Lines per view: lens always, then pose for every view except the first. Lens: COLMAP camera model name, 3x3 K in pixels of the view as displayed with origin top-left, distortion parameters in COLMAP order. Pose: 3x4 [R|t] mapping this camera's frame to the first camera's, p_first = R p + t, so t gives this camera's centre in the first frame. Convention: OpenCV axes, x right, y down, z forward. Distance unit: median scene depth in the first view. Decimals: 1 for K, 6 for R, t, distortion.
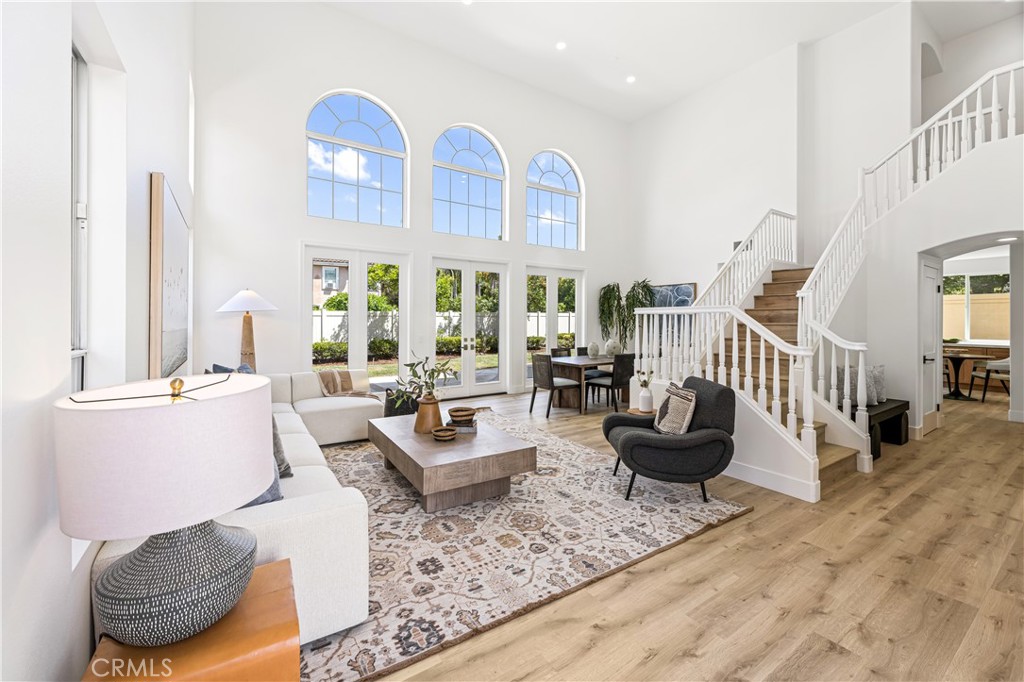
lens RADIAL K [[412.6, 0, 508.4], [0, 412.6, 319.6], [0, 0, 1]] dist [0.001514, 0.000279]
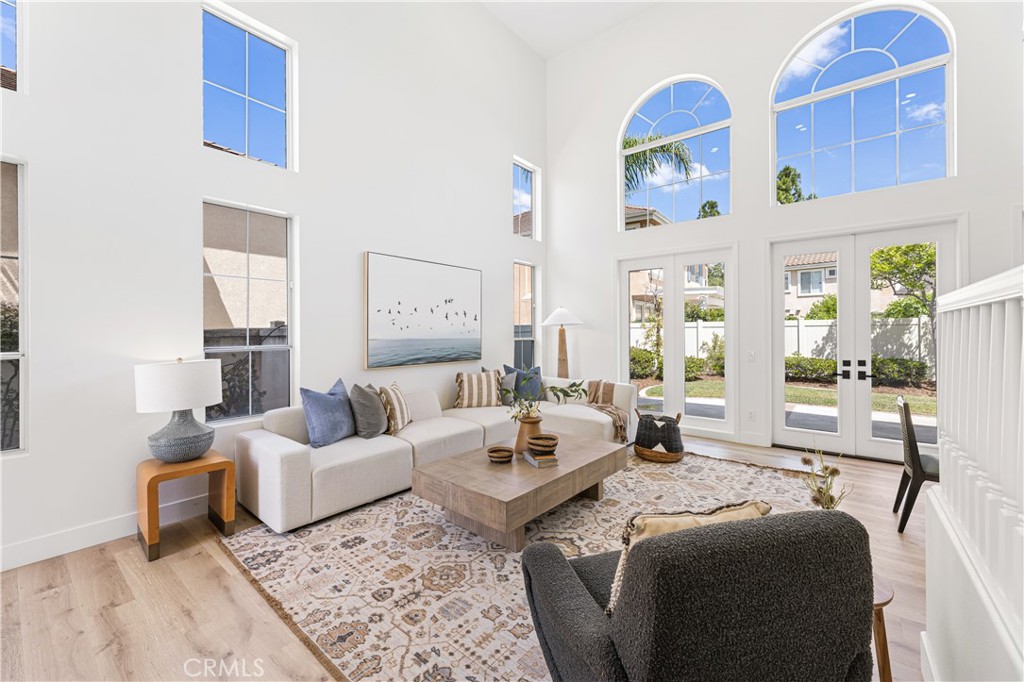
lens RADIAL K [[412.6, 0, 513.8], [0, 412.6, 328.0], [0, 0, 1]] dist [0.001514, 0.000279]
pose [[0.303730, -0.011870, -0.952684, 0.816212], [0.005796, 0.999927, -0.010611, 0.001837], [0.952741, -0.002299, 0.303777, 0.820069]]
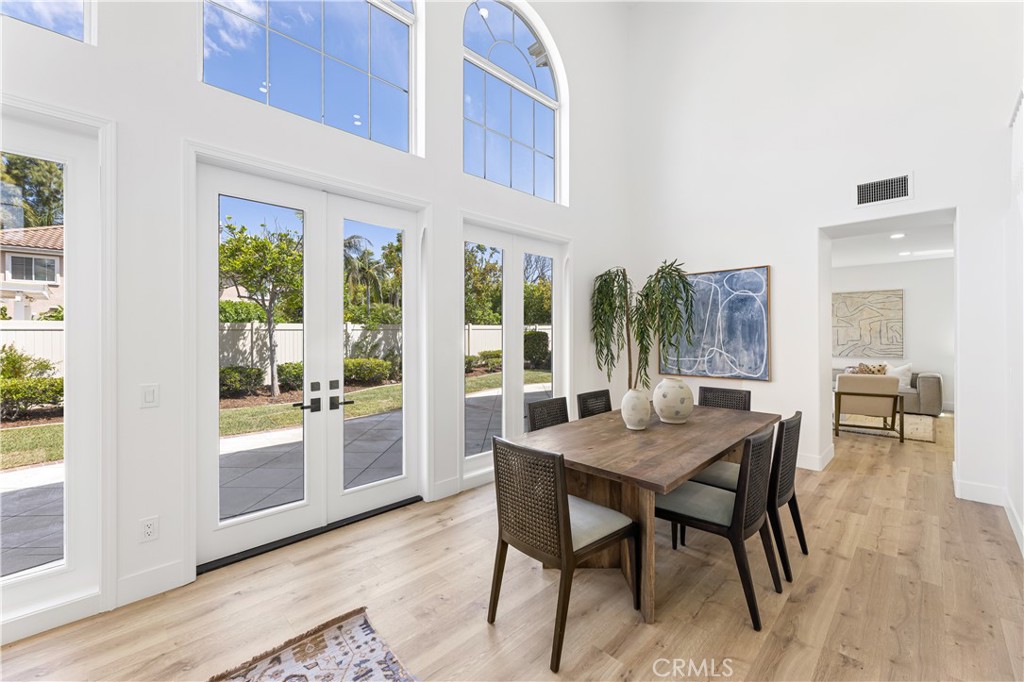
lens RADIAL K [[412.6, 0, 507.9], [0, 412.6, 331.5], [0, 0, 1]] dist [0.001514, 0.000279]
pose [[0.983433, -0.007296, 0.181123, 0.019766], [0.008137, 0.999959, -0.003902, -0.002545], [-0.181087, 0.005311, 0.983453, 1.392264]]
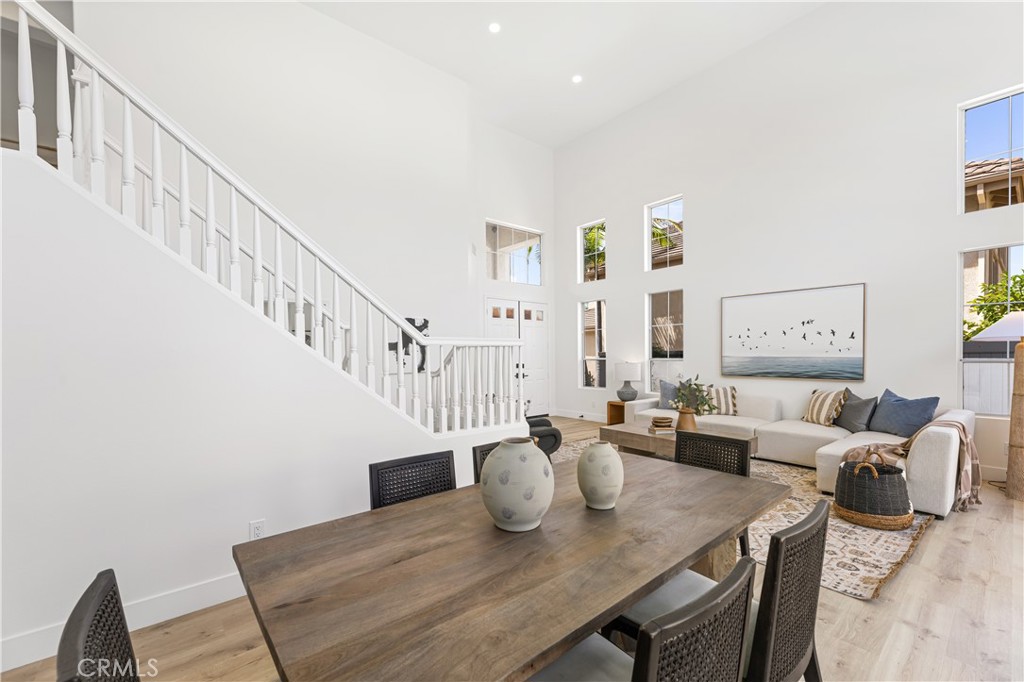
lens RADIAL K [[422.3, 0, 509.9], [0, 422.3, 357.0], [0, 0, 1]] dist [0.002770, -0.000451]
pose [[-0.994481, 0.007172, -0.104669, 0.639501], [0.006375, 0.999948, 0.007952, 0.002943], [0.104721, 0.007240, -0.994475, 2.793045]]
